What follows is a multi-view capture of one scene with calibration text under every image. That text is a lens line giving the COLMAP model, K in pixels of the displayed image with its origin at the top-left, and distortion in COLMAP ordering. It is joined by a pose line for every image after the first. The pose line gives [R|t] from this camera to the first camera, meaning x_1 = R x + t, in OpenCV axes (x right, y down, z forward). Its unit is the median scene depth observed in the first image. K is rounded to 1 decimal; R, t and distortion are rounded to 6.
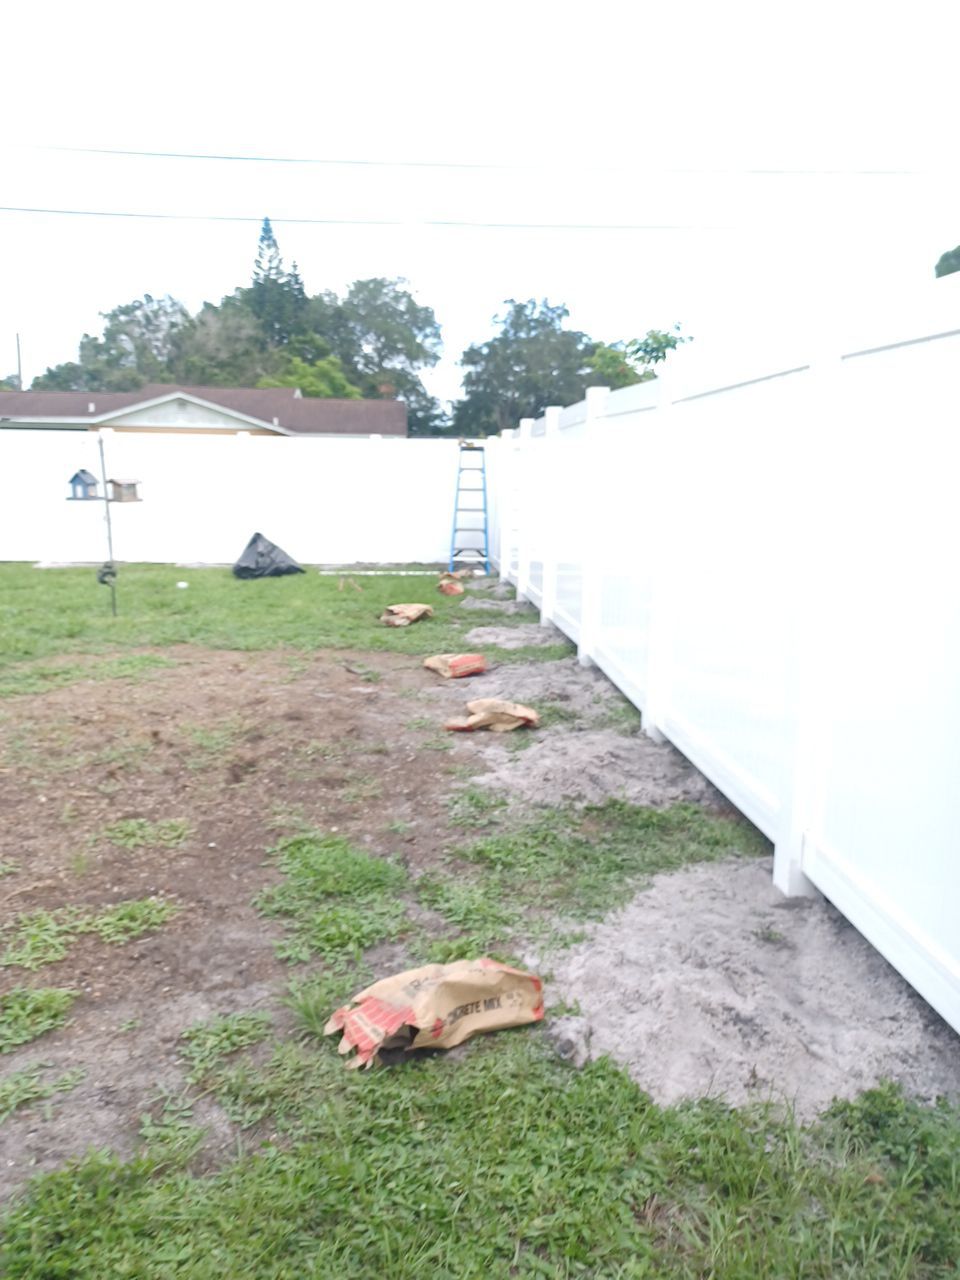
lens RADIAL K [[1022.4, 0, 528.3], [0, 1022.4, 641.4], [0, 0, 1]] dist [0.110162, -0.127687]
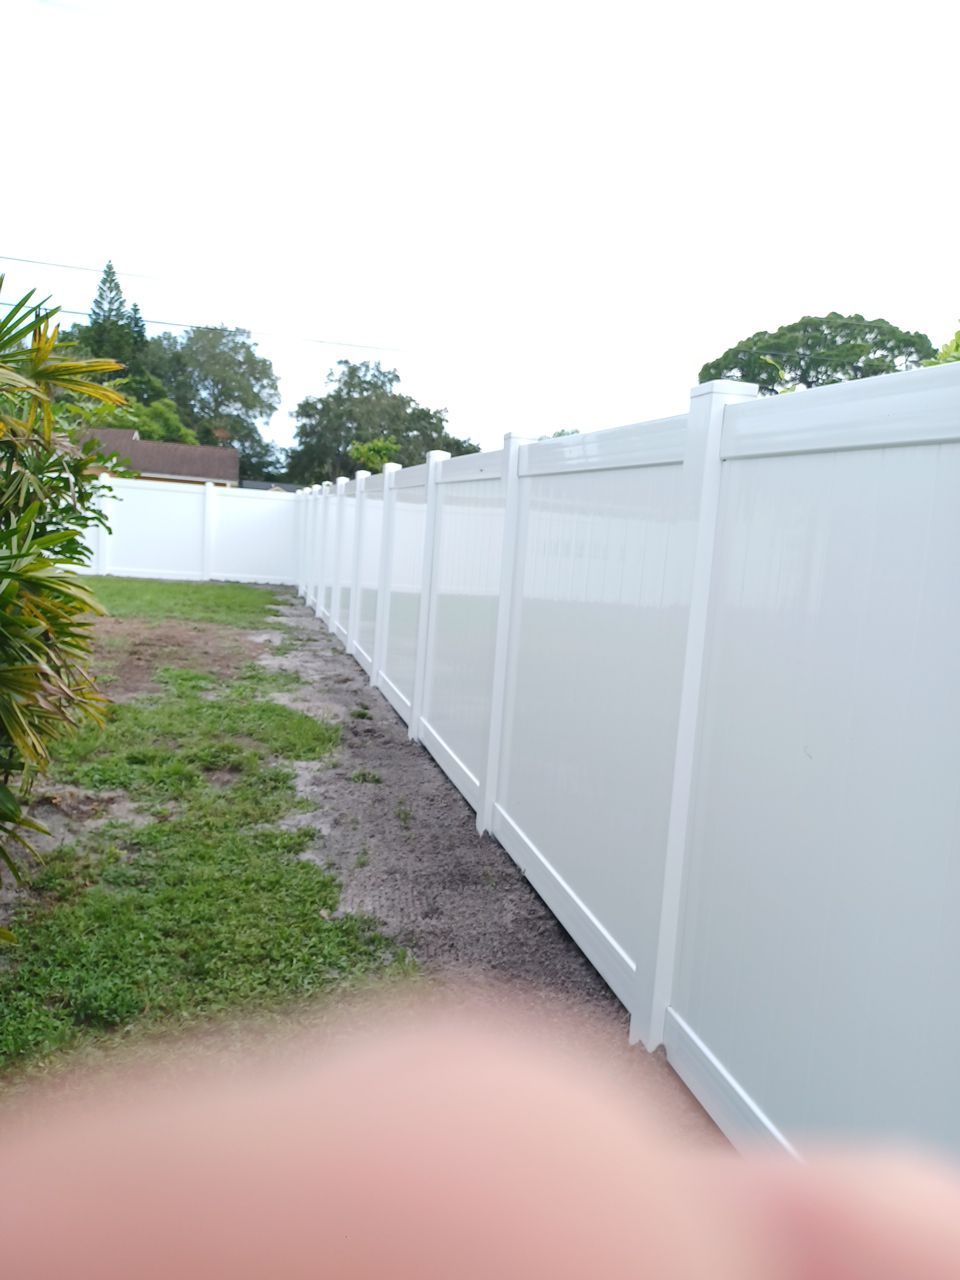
lens RADIAL K [[1044.4, 0, 510.1], [0, 1044.4, 681.7], [0, 0, 1]] dist [0.104439, -0.162730]
pose [[0.989268, 0.044117, 0.139289, 0.013960], [-0.041553, 0.998910, -0.021262, 0.016434], [-0.140076, 0.015246, 0.990023, -0.096641]]
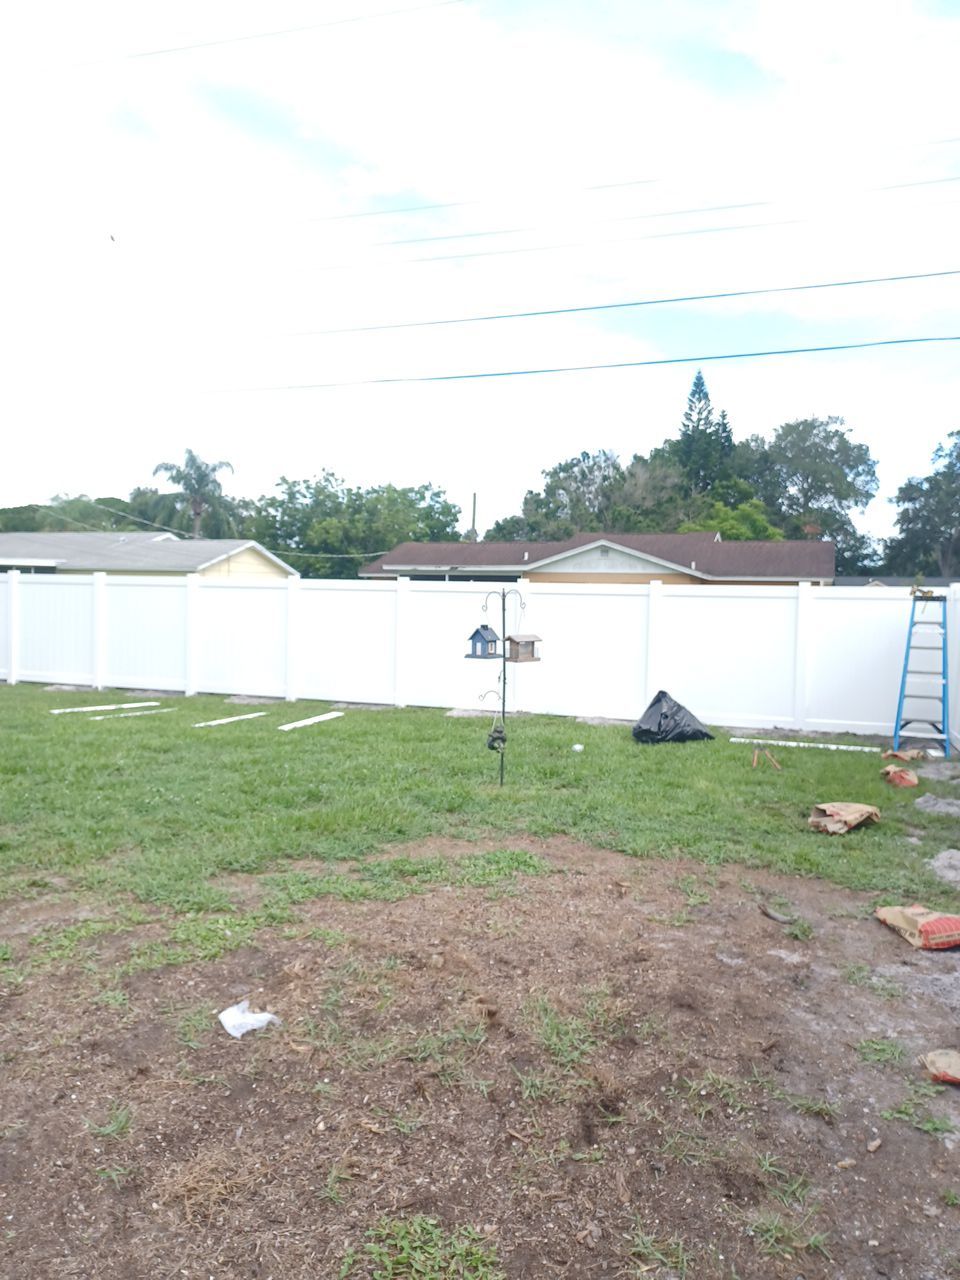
lens RADIAL K [[1018.4, 0, 491.5], [0, 1018.4, 641.2], [0, 0, 1]] dist [0.118340, -0.160574]
pose [[0.908684, 0.022799, -0.416862, -0.006379], [-0.078210, 0.990126, -0.116331, -0.007539], [0.410094, 0.138311, 0.901495, 0.029649]]
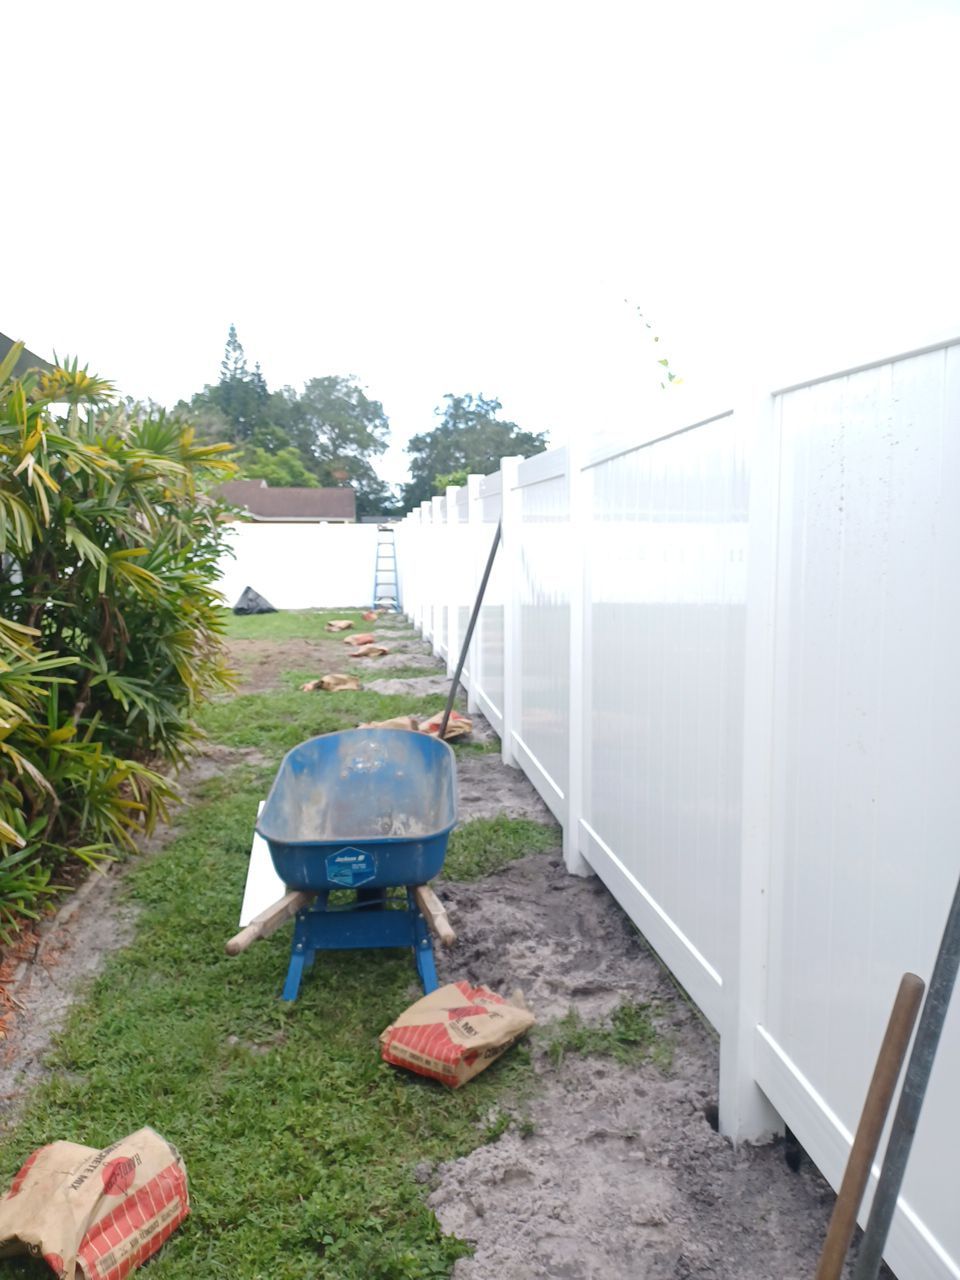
lens RADIAL K [[1031.3, 0, 478.6], [0, 1031.3, 731.5], [0, 0, 1]] dist [0.085290, -0.154015]
pose [[0.999880, -0.010235, -0.011639, 0.022713], [0.010359, 0.999889, 0.010690, 0.022670], [0.011529, -0.010809, 0.999875, -0.126524]]
